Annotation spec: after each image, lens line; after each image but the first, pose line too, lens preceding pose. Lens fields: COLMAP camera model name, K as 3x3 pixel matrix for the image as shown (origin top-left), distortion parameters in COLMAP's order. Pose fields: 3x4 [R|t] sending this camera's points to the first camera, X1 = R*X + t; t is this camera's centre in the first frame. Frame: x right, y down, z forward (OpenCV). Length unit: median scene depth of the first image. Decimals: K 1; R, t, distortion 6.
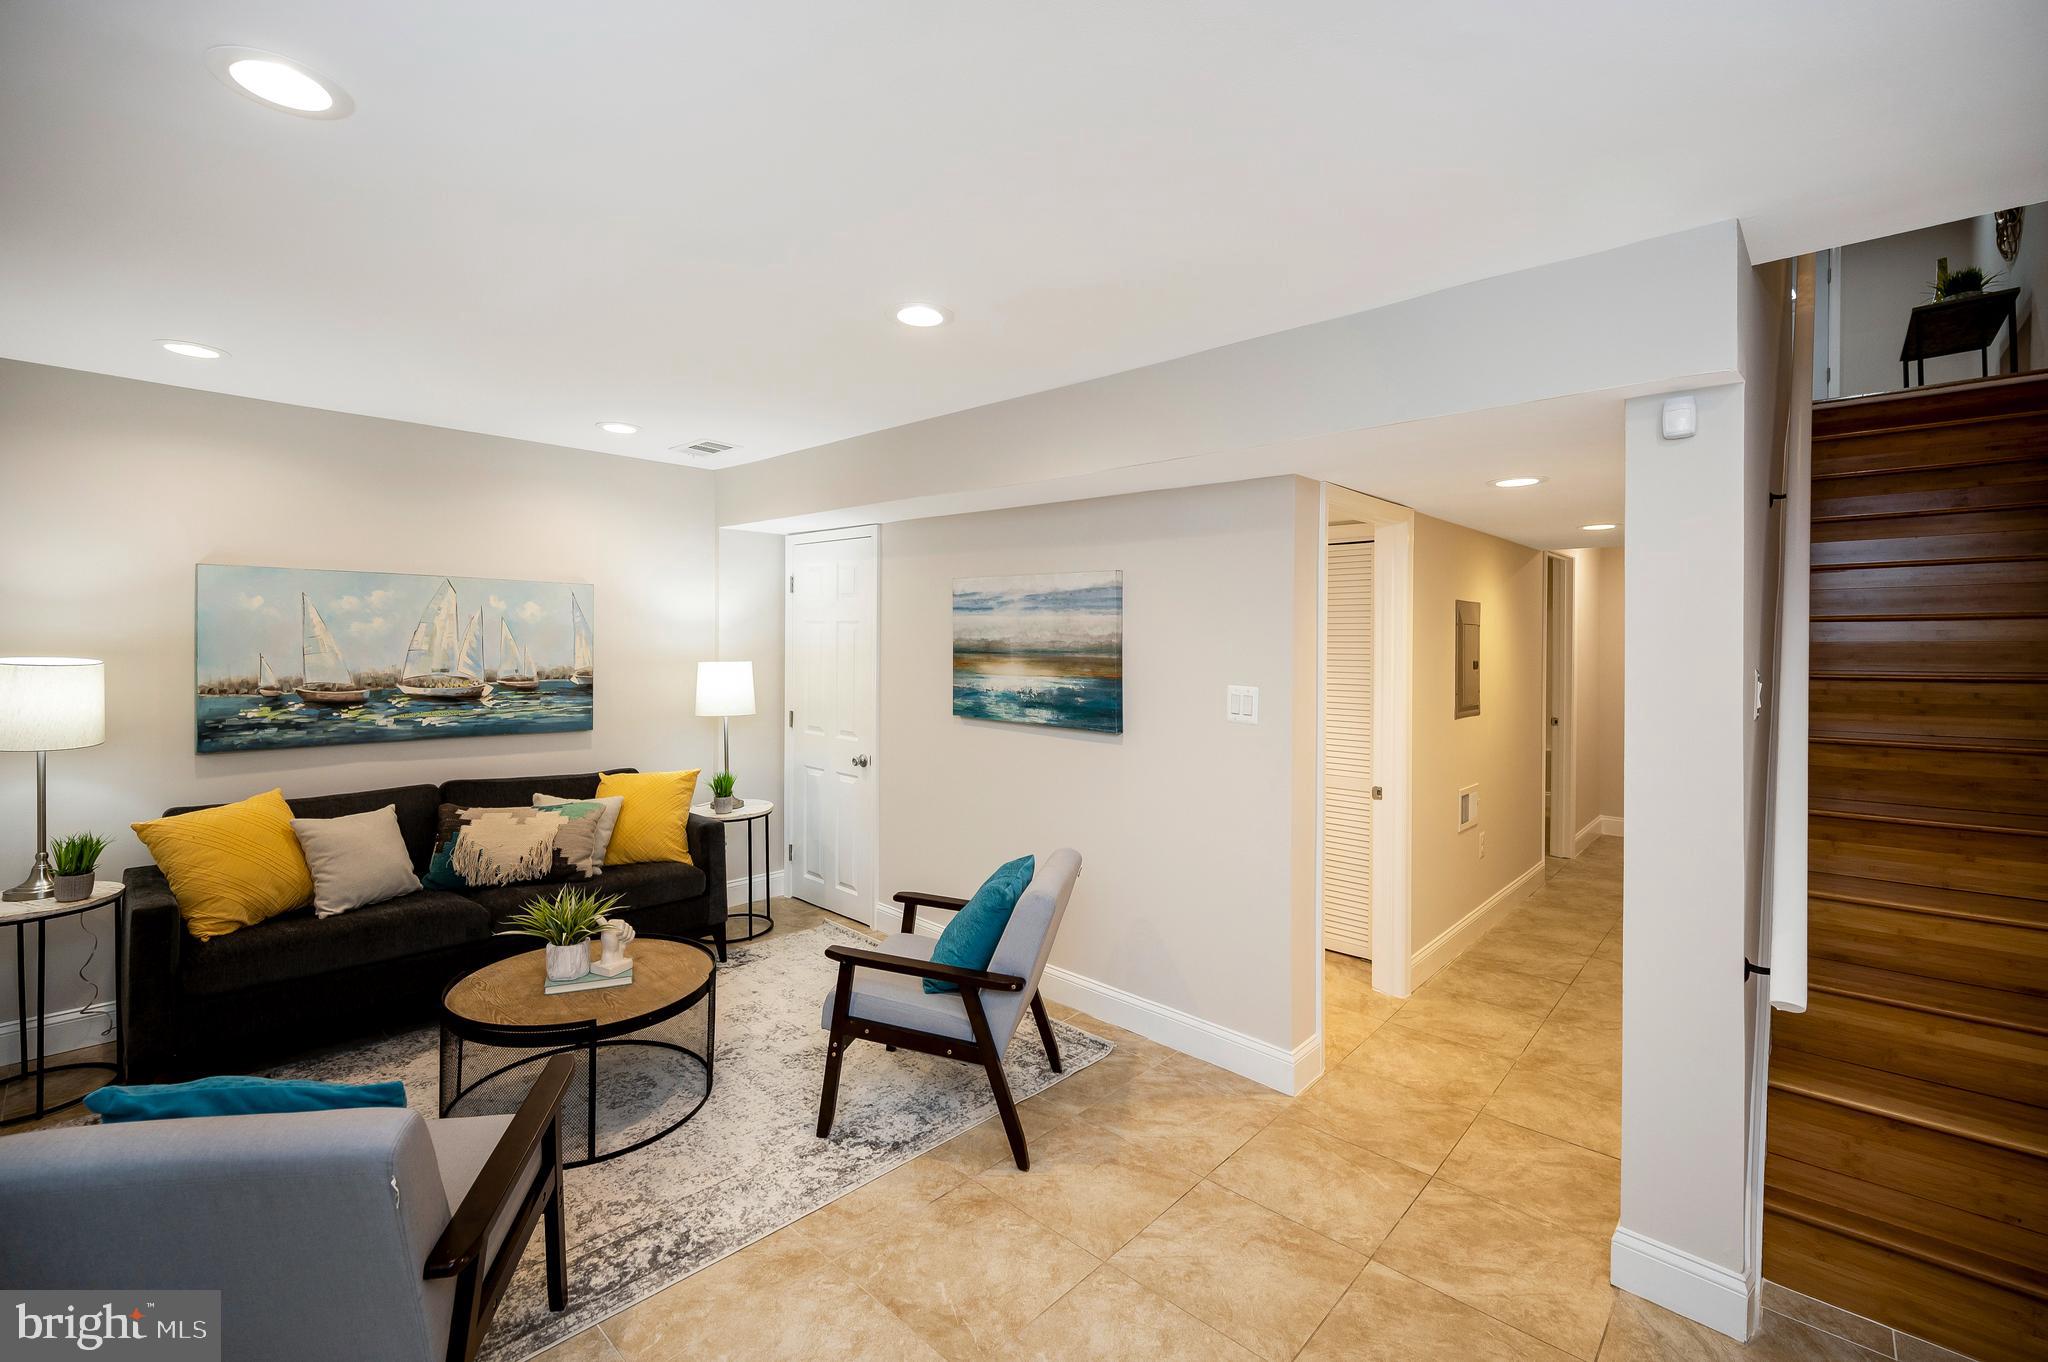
lens RADIAL K [[853.5, 0, 1013.3], [0, 853.5, 614.0], [0, 0, 1]] dist [-0.010842, 0.000217]
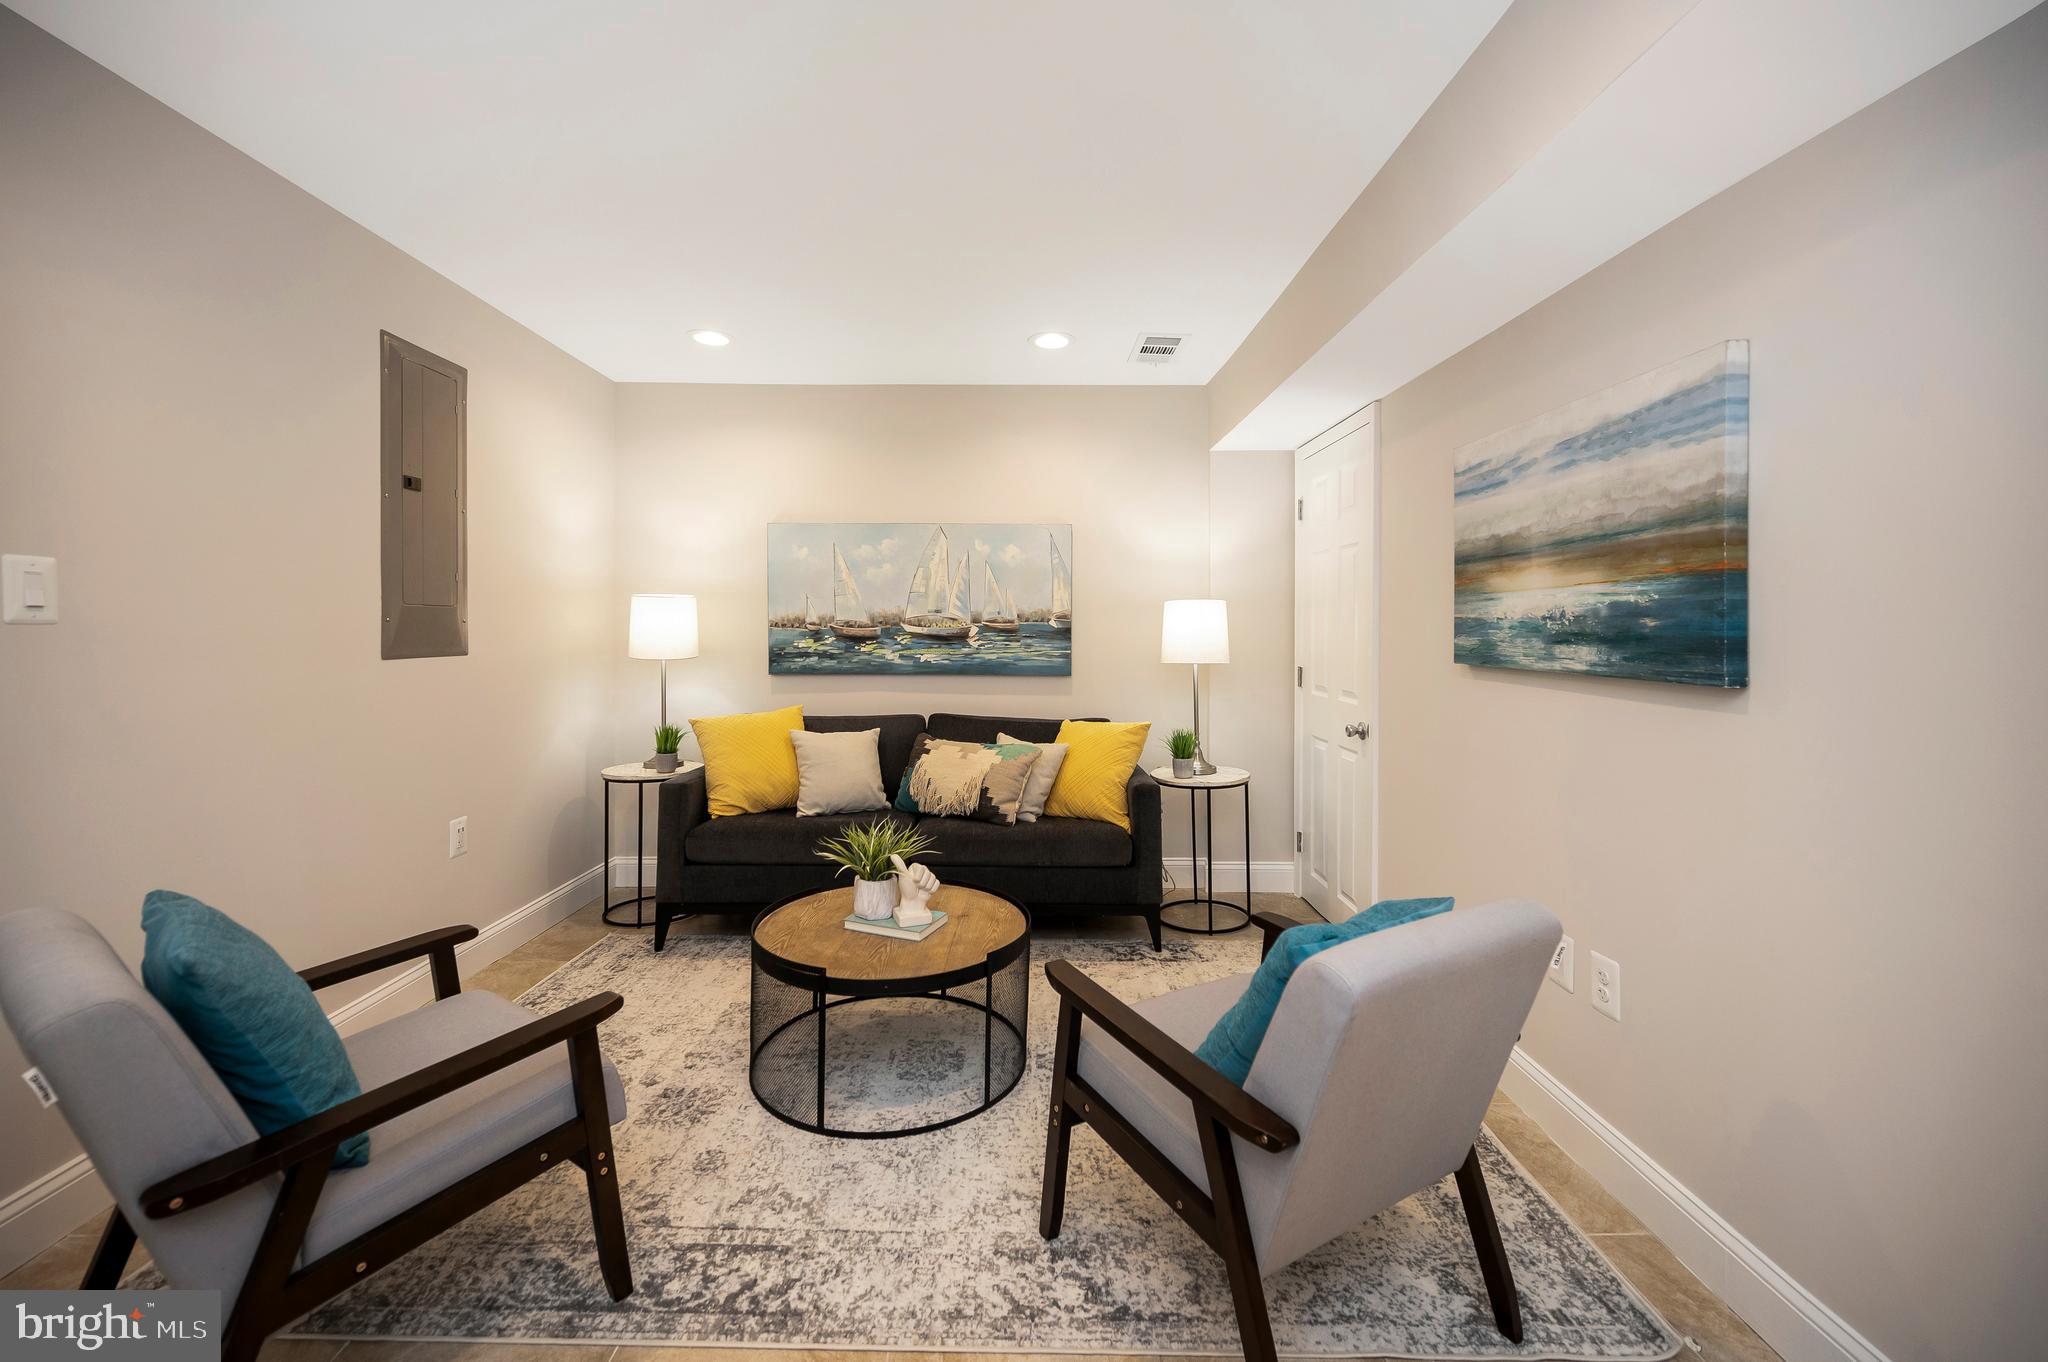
lens RADIAL K [[829.0, 0, 1025.3], [0, 829.0, 637.0], [0, 0, 1]] dist [0.001641, 0.000012]
pose [[0.694519, -0.004100, -0.719463, 0.169828], [0.028733, 0.999344, 0.022041, 0.085401], [0.718901, -0.035980, 0.694181, 0.381876]]
